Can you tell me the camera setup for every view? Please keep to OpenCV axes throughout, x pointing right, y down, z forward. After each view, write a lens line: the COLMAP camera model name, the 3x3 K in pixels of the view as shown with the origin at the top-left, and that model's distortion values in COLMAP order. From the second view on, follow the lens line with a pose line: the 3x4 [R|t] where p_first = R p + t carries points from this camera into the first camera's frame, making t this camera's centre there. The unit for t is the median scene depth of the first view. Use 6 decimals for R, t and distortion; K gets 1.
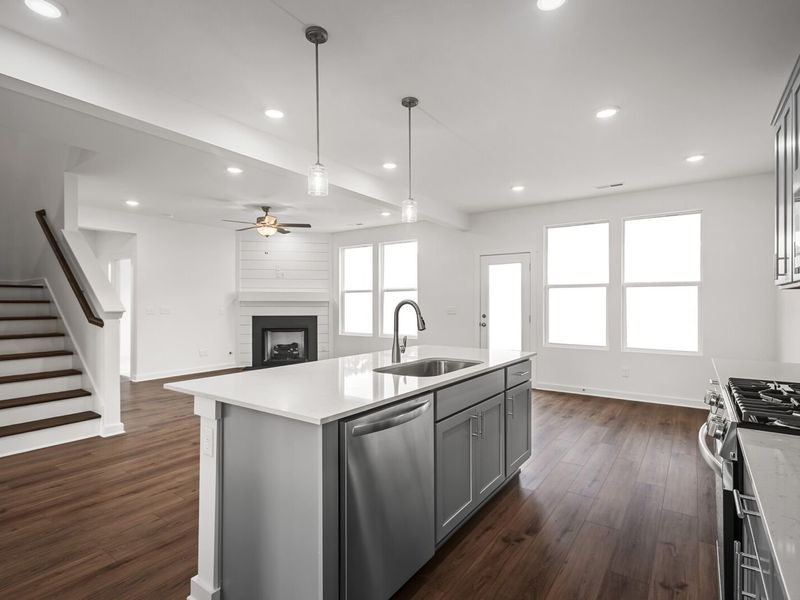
lens RADIAL K [[419.6, 0, 395.0], [0, 419.6, 299.0], [0, 0, 1]] dist [0.013949, -0.000508]
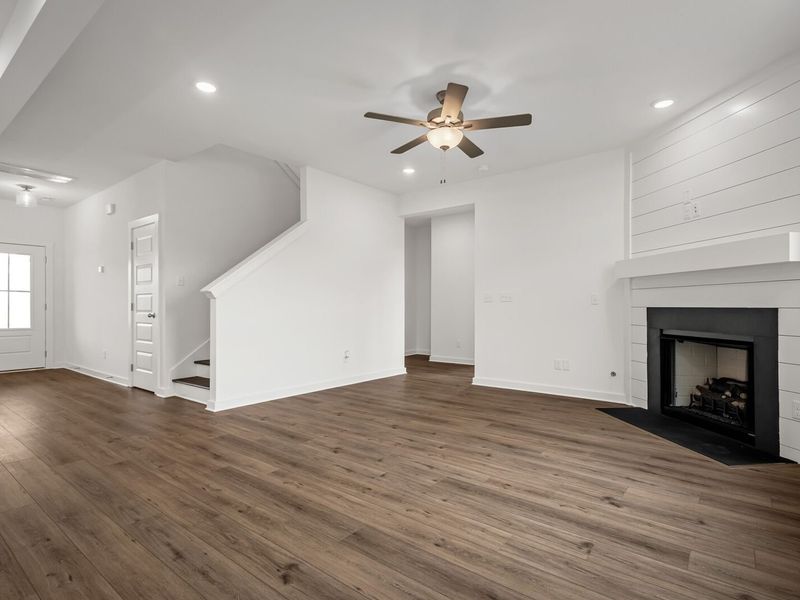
lens RADIAL K [[419.6, 0, 402.4], [0, 419.6, 302.5], [0, 0, 1]] dist [0.013949, -0.000508]
pose [[-0.040242, -0.007529, -0.999162, 0.164921], [0.011940, 0.999897, -0.008015, 0.034507], [0.999119, -0.012252, -0.040148, 0.722295]]
